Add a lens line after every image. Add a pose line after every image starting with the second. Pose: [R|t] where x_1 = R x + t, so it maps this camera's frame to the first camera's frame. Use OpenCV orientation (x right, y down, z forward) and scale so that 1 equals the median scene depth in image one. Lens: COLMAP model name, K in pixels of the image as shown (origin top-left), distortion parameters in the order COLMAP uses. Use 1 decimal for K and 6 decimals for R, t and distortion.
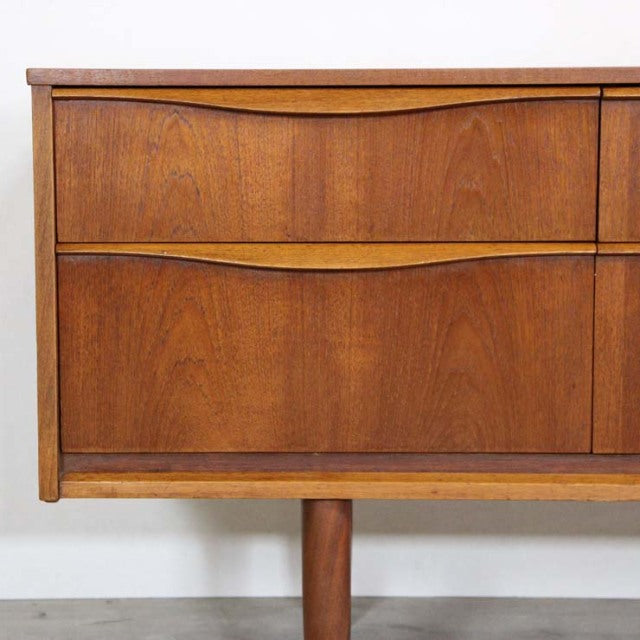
lens RADIAL K [[1546.1, 0, 320.5], [0, 1546.1, 295.8], [0, 0, 1]] dist [0.078579, 0.183013]
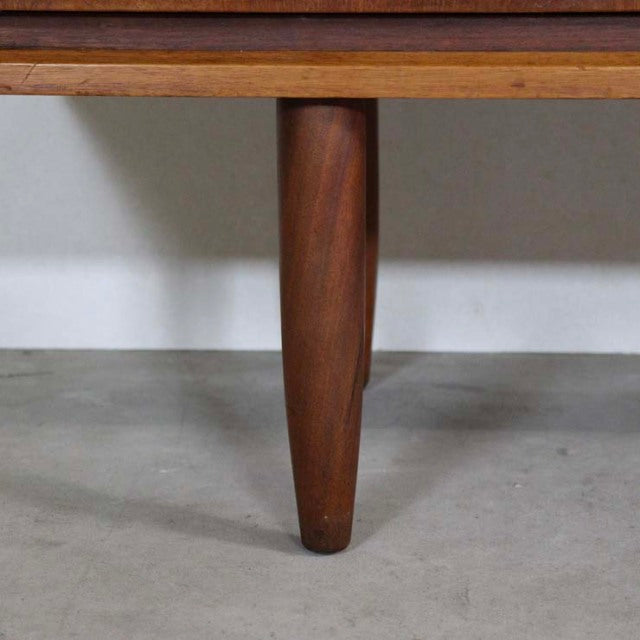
lens RADIAL K [[1546.1, 0, 320.5], [0, 1546.1, 295.8], [0, 0, 1]] dist [0.078579, 0.183013]
pose [[0.999422, 0.009831, -0.032544, 0.022672], [-0.006834, 0.995833, 0.090938, 0.151428], [0.033302, -0.090663, 0.995325, 0.450892]]
